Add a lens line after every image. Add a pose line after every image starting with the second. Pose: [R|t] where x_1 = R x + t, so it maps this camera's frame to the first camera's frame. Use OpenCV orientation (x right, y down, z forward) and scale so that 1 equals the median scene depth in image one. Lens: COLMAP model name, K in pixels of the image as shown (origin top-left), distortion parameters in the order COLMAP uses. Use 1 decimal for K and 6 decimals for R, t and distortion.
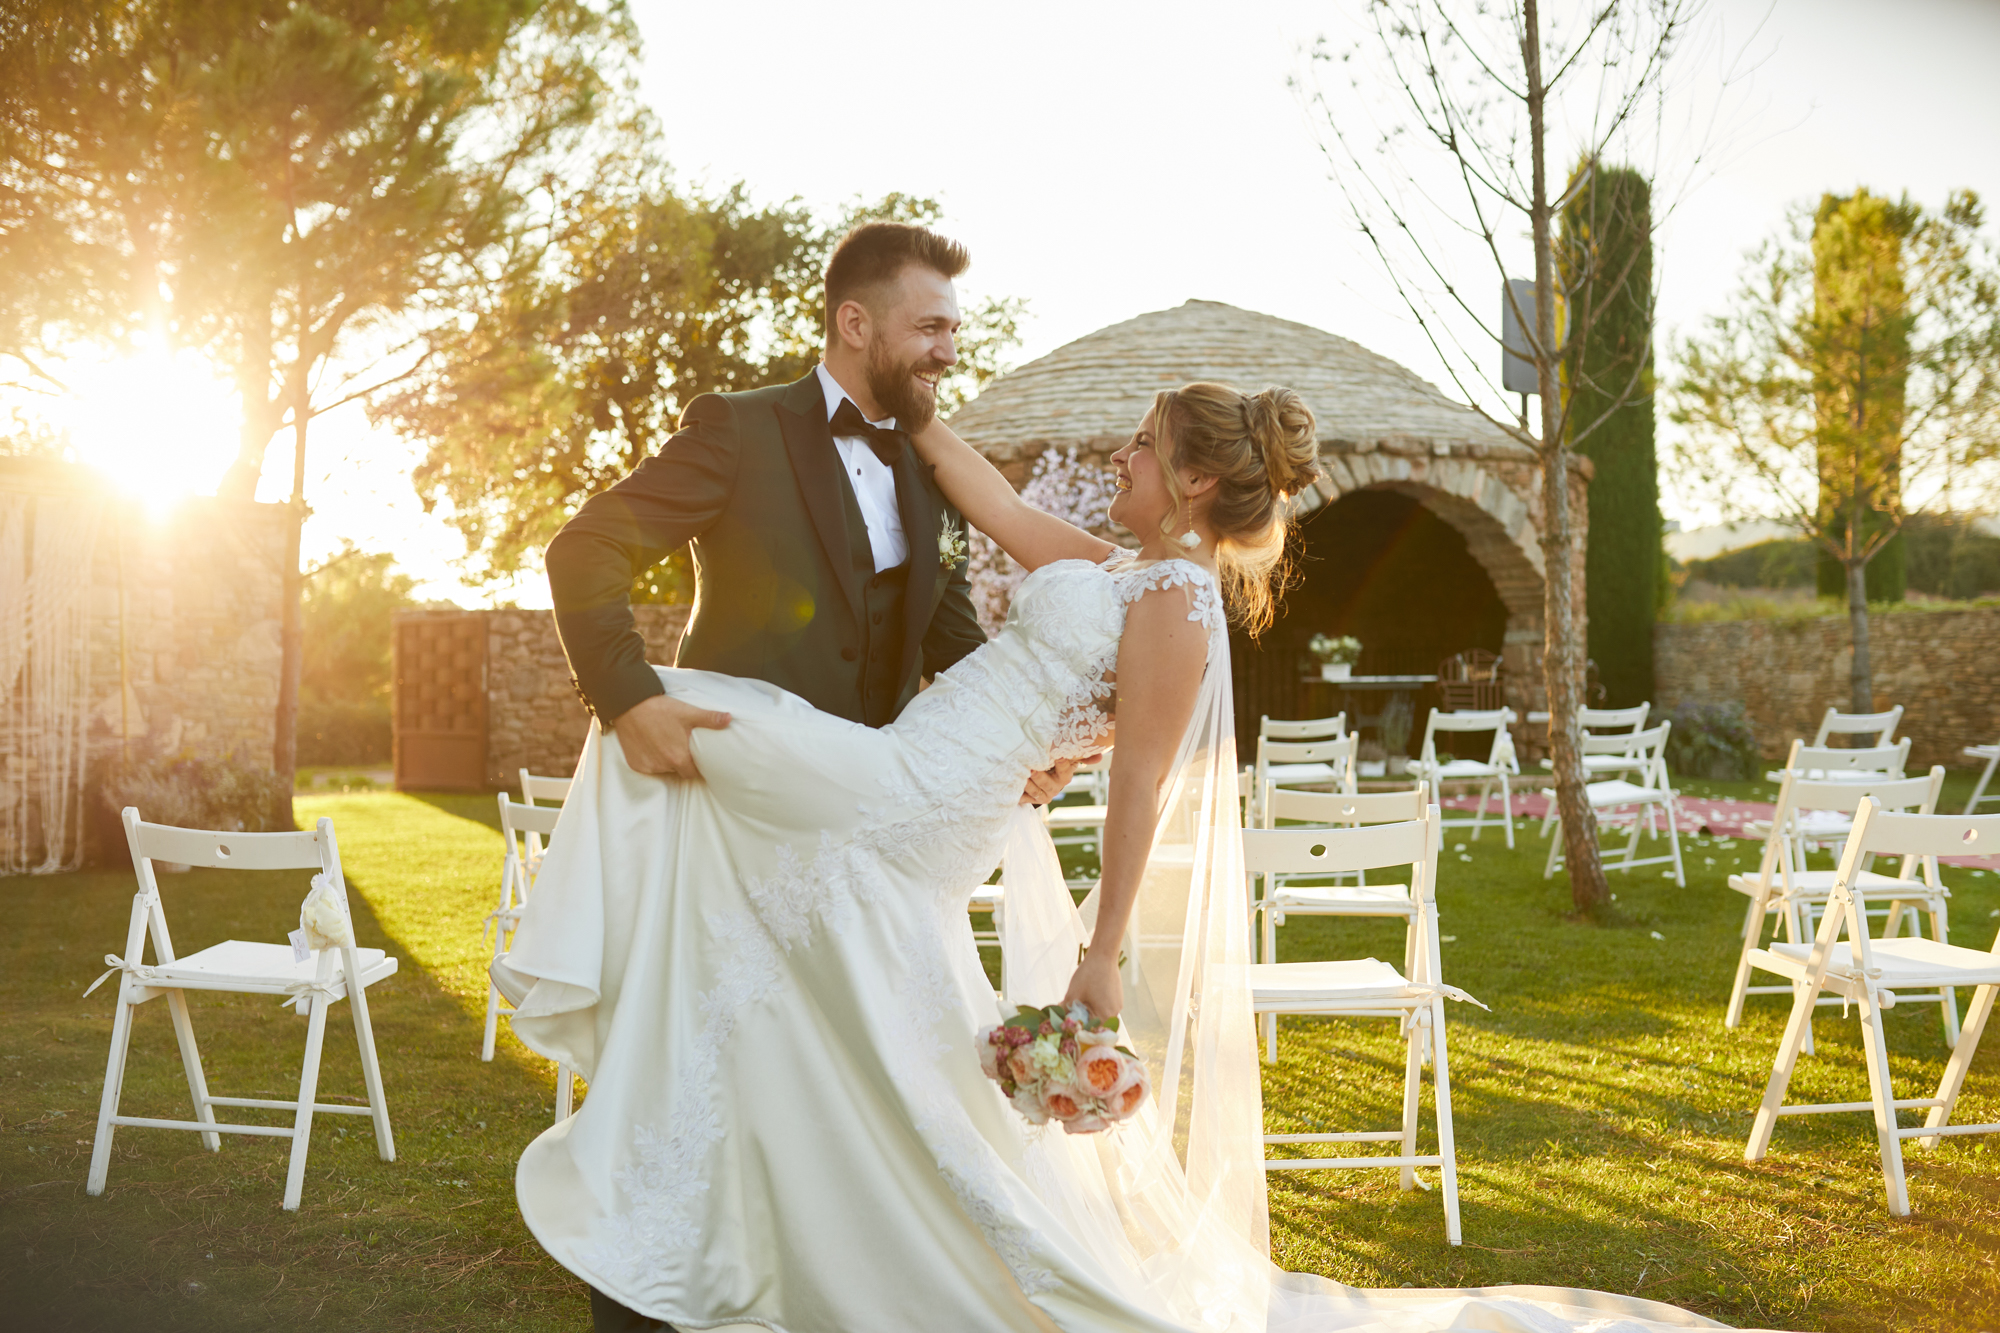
lens RADIAL K [[2038.9, 0, 1000.0], [0, 2038.9, 666.5], [0, 0, 1]] dist [-0.012234, -0.025298]
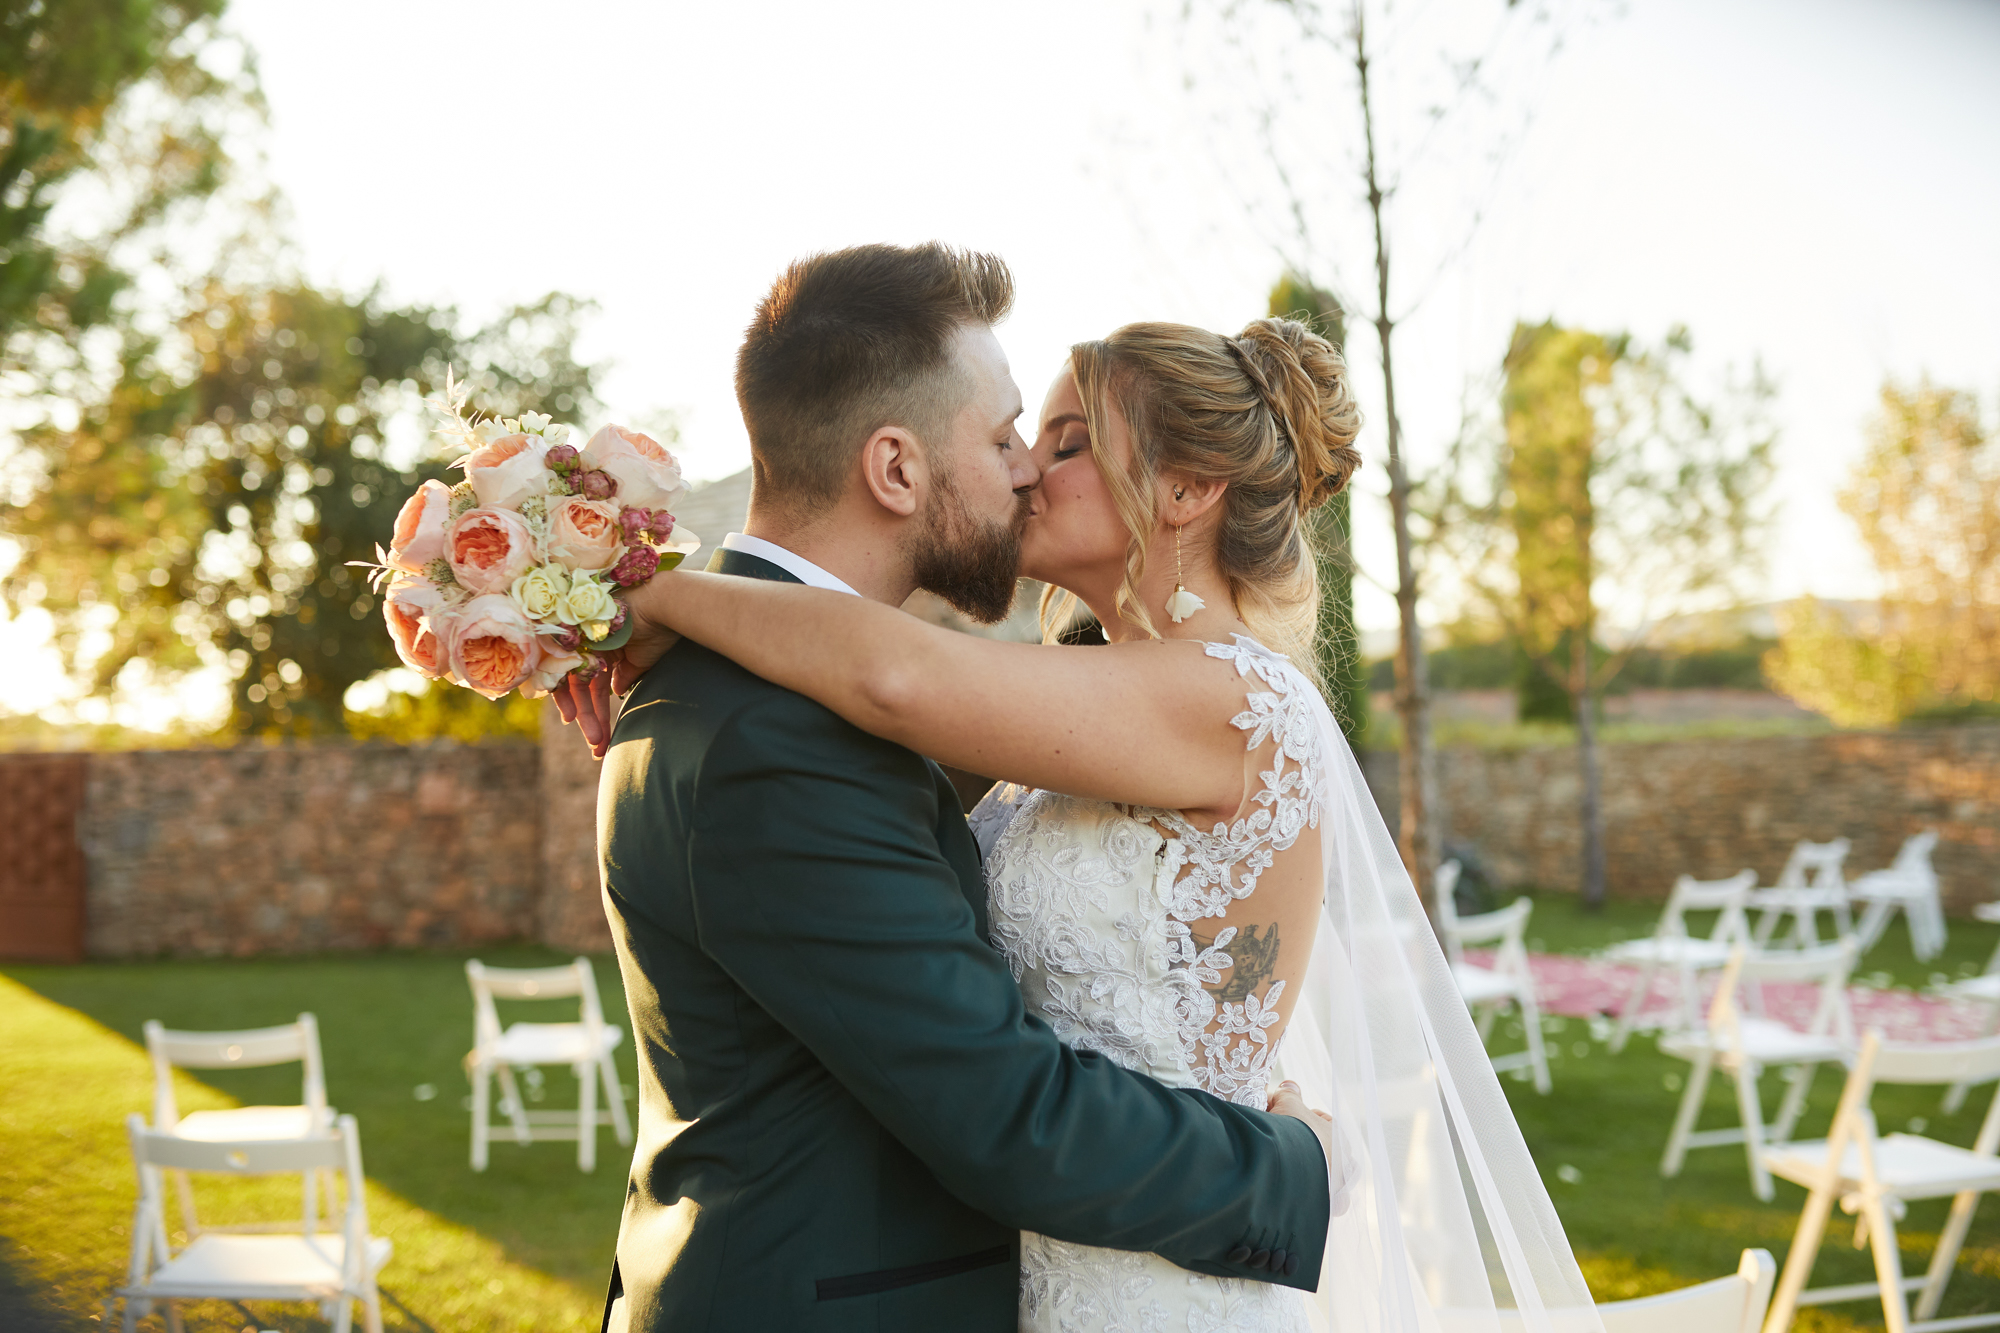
lens RADIAL K [[1912.7, 0, 1000.0], [0, 1912.7, 666.5], [0, 0, 1]] dist [-0.062833, 0.089594]
pose [[0.978665, -0.002981, 0.205439, -0.035790], [0.011637, 0.999094, -0.040939, -0.023551], [-0.205130, 0.042456, 0.977813, 0.126376]]
